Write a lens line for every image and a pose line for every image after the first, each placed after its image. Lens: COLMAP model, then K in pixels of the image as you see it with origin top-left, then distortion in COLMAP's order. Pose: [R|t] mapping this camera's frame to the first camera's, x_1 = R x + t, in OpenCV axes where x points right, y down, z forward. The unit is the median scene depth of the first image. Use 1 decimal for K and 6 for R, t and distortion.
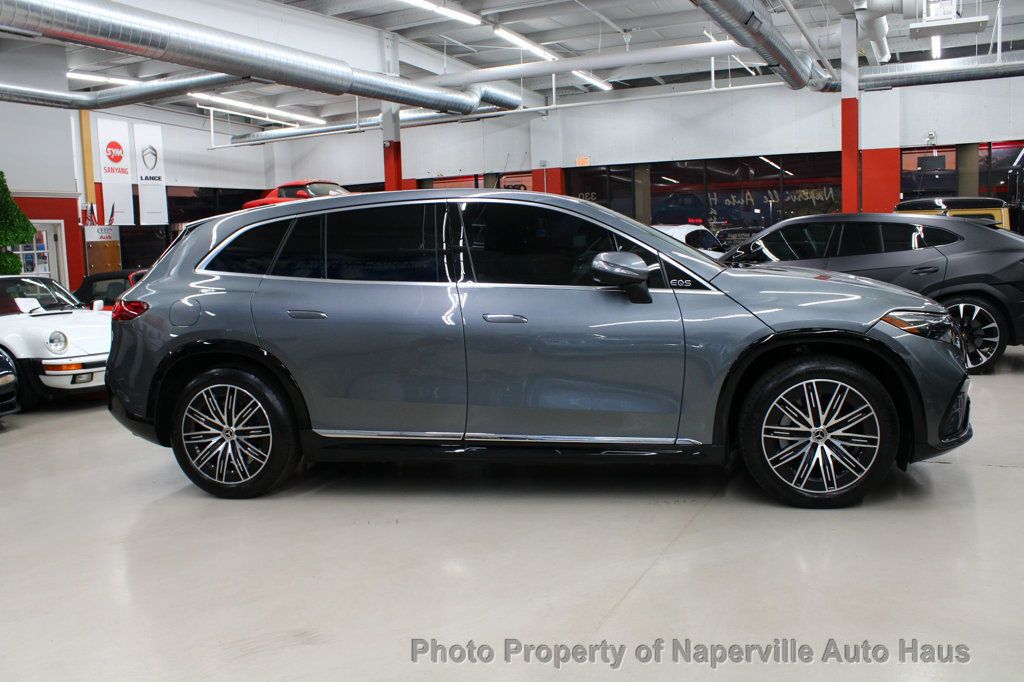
lens RADIAL K [[935.9, 0, 512.0], [0, 935.9, 341.0], [0, 0, 1]] dist [-0.100627, -0.004355]
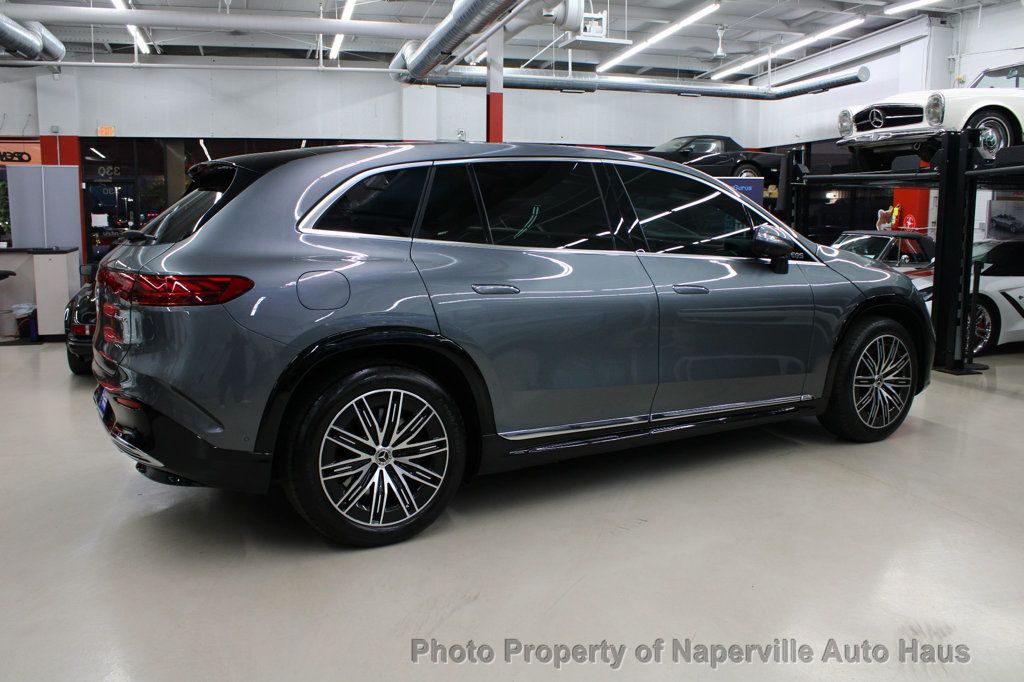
lens RADIAL K [[922.2, 0, 460.3], [0, 922.2, 342.5], [0, 0, 1]] dist [-0.156083, 0.156208]
pose [[0.726339, -0.052460, 0.685332, -0.751699], [0.045510, 0.998566, 0.028204, -0.006525], [-0.685828, 0.010704, 0.727685, 0.438223]]
